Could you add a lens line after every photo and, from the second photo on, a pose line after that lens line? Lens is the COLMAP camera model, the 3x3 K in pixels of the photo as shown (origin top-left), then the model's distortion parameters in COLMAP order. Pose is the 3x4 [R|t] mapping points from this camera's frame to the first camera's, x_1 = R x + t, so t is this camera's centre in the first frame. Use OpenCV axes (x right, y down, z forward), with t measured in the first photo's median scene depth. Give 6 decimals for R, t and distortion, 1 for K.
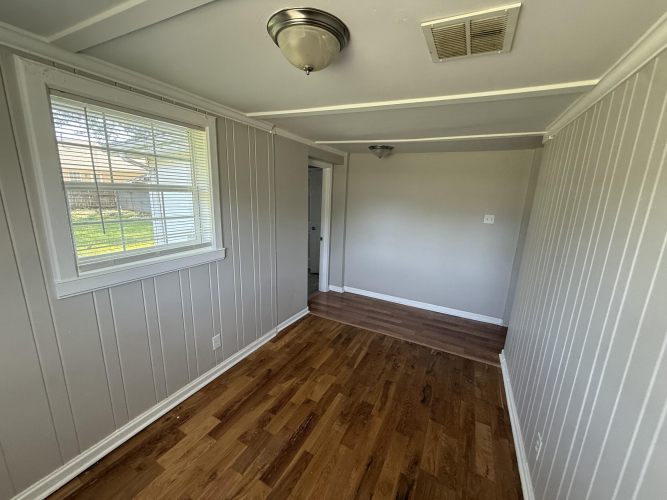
lens RADIAL K [[265.6, 0, 332.8], [0, 265.6, 249.7], [0, 0, 1]] dist [0.002050, 0.000343]
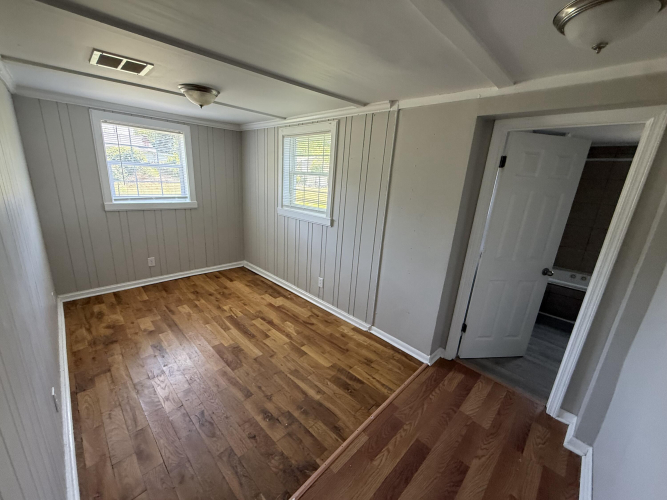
lens RADIAL K [[265.6, 0, 330.0], [0, 265.6, 249.4], [0, 0, 1]] dist [0.002050, 0.000343]
pose [[-0.293690, 0.198124, -0.935143, 0.824189], [-0.267353, 0.922218, 0.279350, -0.222816], [0.917752, 0.332056, -0.217877, 1.263524]]
